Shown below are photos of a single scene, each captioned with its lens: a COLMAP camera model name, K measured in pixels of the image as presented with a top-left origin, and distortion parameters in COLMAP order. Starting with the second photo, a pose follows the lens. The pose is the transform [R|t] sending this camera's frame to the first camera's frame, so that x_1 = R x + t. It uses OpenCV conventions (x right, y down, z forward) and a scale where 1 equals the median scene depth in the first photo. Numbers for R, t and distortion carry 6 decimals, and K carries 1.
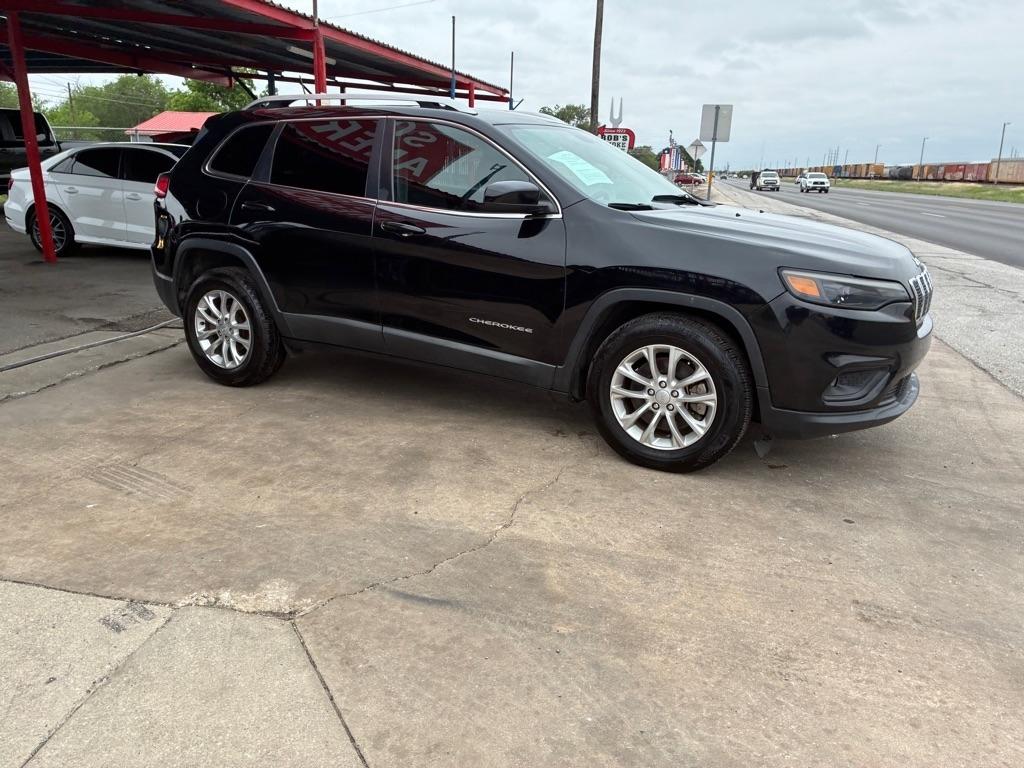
lens RADIAL K [[775.1, 0, 522.2], [0, 775.1, 369.8], [0, 0, 1]] dist [0.048658, -0.061454]
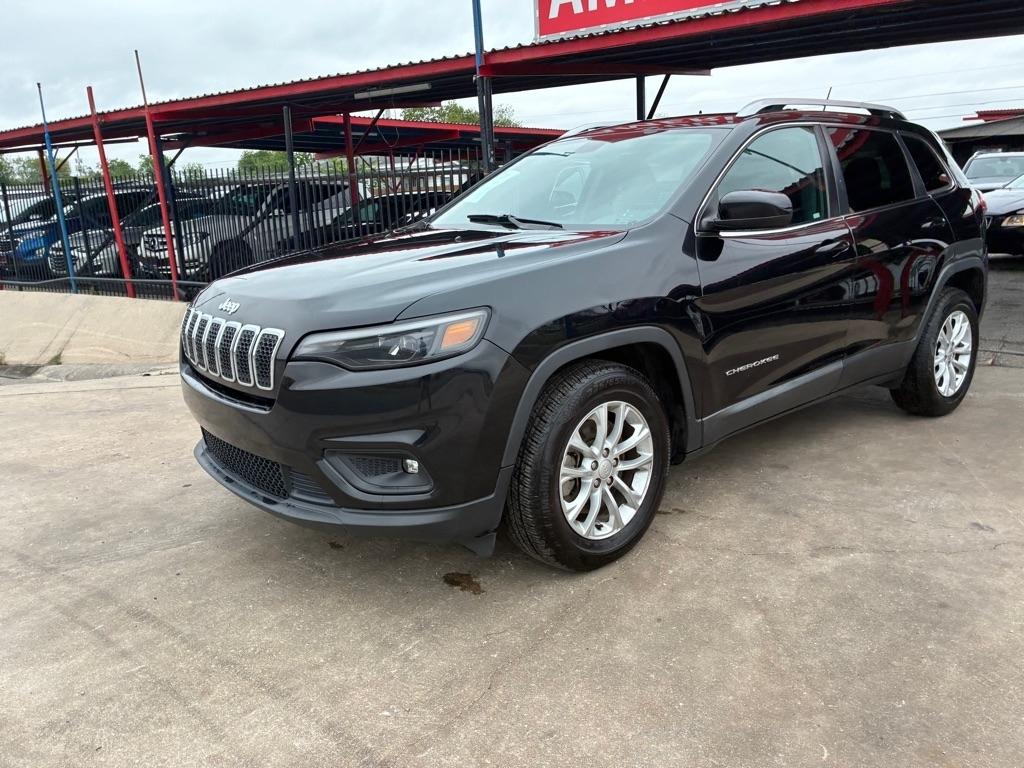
lens RADIAL K [[775.1, 0, 521.5], [0, 775.1, 381.1], [0, 0, 1]] dist [0.048658, -0.061454]
pose [[-0.358839, 0.197266, -0.912316, 1.121078], [-0.207497, 0.936096, 0.284022, -0.348299], [0.910044, 0.291221, -0.294975, 1.535090]]
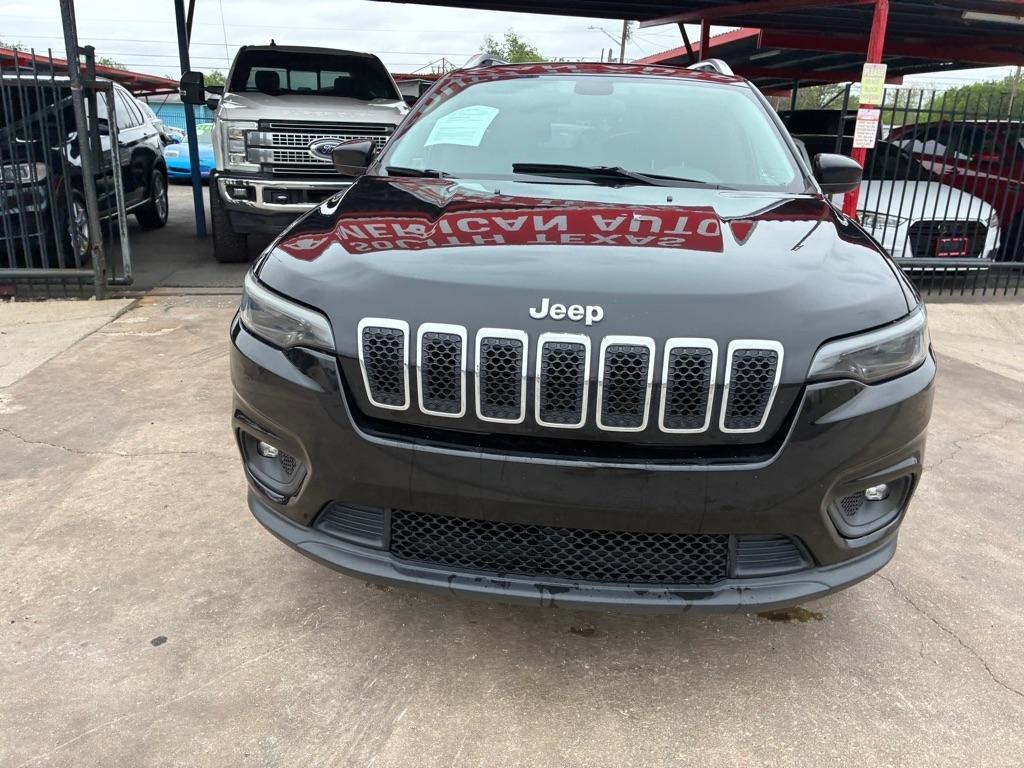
lens RADIAL K [[775.1, 0, 525.6], [0, 775.1, 375.9], [0, 0, 1]] dist [0.048658, -0.061454]
pose [[0.397305, 0.249208, -0.883201, 0.924571], [-0.251622, 0.955120, 0.156310, -0.172880], [0.882516, 0.160130, 0.442180, 0.817881]]
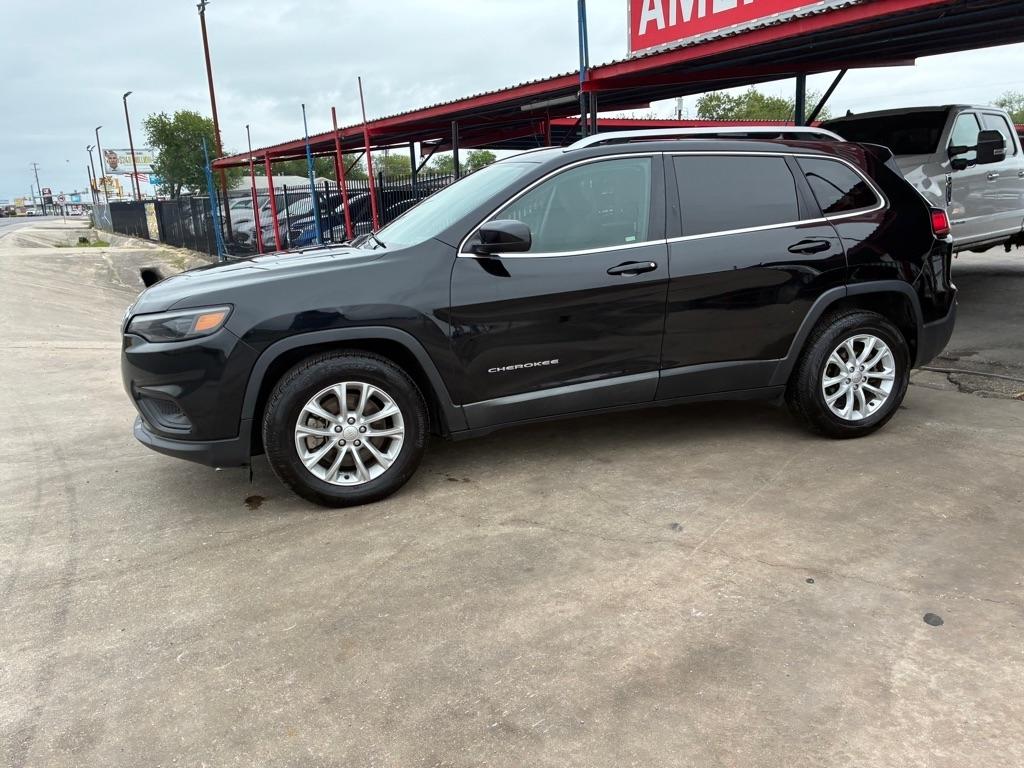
lens RADIAL K [[775.1, 0, 518.6], [0, 775.1, 386.6], [0, 0, 1]] dist [0.048658, -0.061454]
pose [[-0.683551, 0.163731, -0.711301, 0.969581], [-0.168222, 0.912942, 0.371805, -0.530496], [0.710253, 0.373804, -0.596499, 2.135906]]
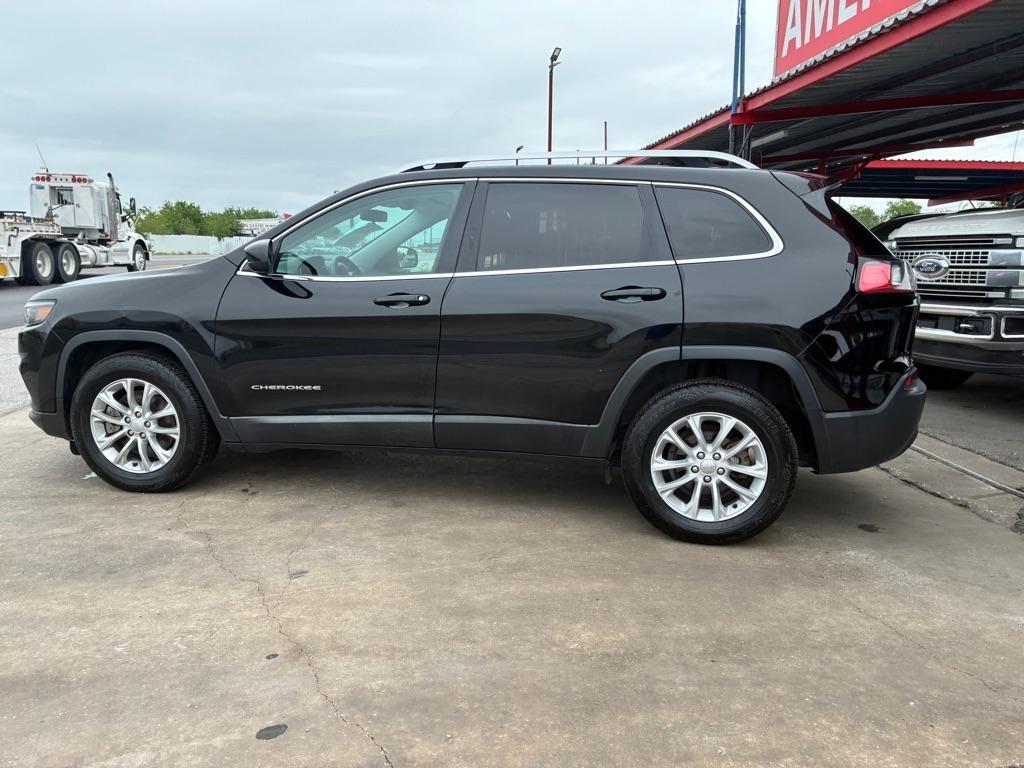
lens RADIAL K [[775.1, 0, 503.5], [0, 775.1, 398.2], [0, 0, 1]] dist [0.048658, -0.061454]
pose [[-0.954816, 0.014043, -0.296864, 0.250655], [-0.111672, 0.908732, 0.402163, -0.608153], [0.275418, 0.417143, -0.866104, 2.497174]]
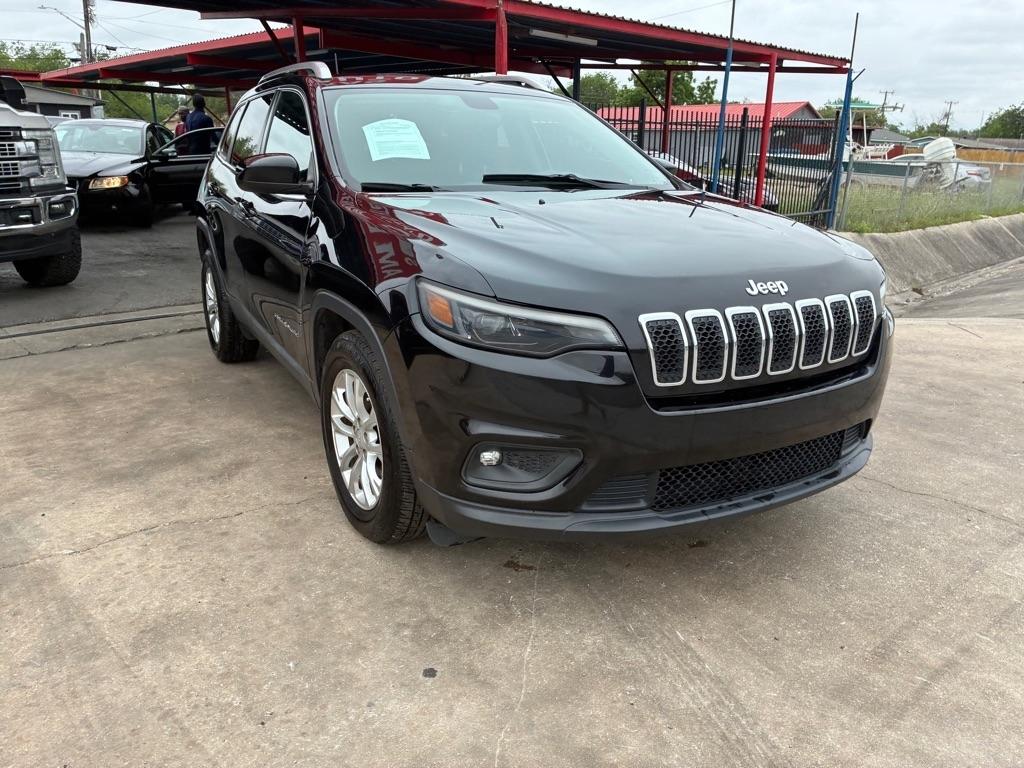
lens RADIAL K [[775.1, 0, 518.5], [0, 775.1, 386.0], [0, 0, 1]] dist [0.048658, -0.061454]
pose [[0.853264, 0.137852, -0.502928, 0.673162], [-0.122857, 0.990420, 0.063035, -0.081588], [0.506800, 0.008003, 0.862026, 0.408399]]
